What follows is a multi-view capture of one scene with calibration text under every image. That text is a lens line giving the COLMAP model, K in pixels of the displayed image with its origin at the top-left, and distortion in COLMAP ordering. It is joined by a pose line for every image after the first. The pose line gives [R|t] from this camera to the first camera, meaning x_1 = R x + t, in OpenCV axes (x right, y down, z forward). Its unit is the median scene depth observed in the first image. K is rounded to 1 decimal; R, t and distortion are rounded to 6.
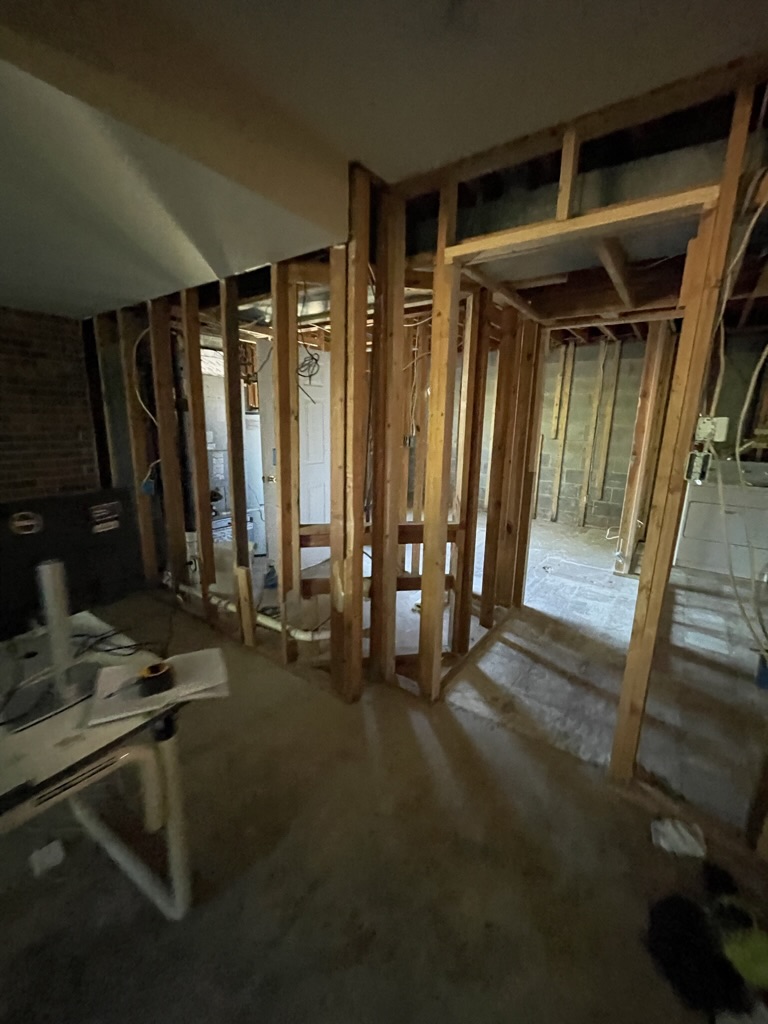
lens RADIAL K [[415.7, 0, 383.6], [0, 415.7, 511.2], [0, 0, 1]] dist [-0.003136, 0.001327]
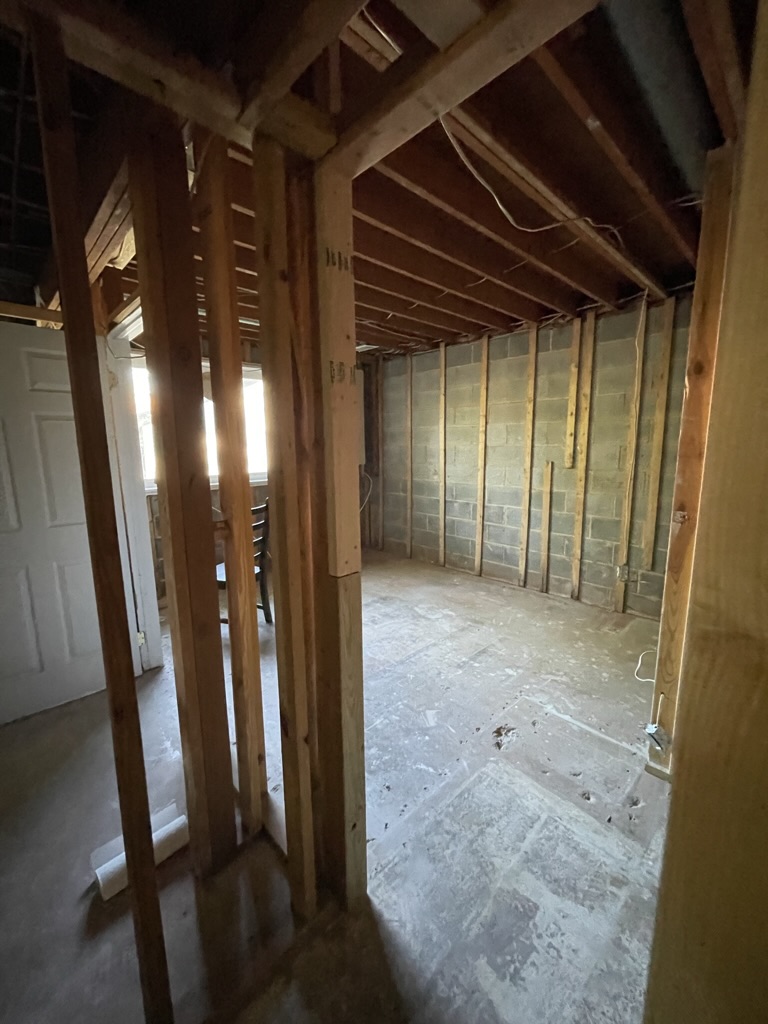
lens RADIAL K [[415.7, 0, 385.4], [0, 415.7, 510.4], [0, 0, 1]] dist [-0.003136, 0.001327]
pose [[0.983724, -0.005870, -0.179588, 0.259210], [-0.005205, 0.998116, -0.061133, -0.073836], [0.179609, 0.061073, 0.981840, 0.353919]]
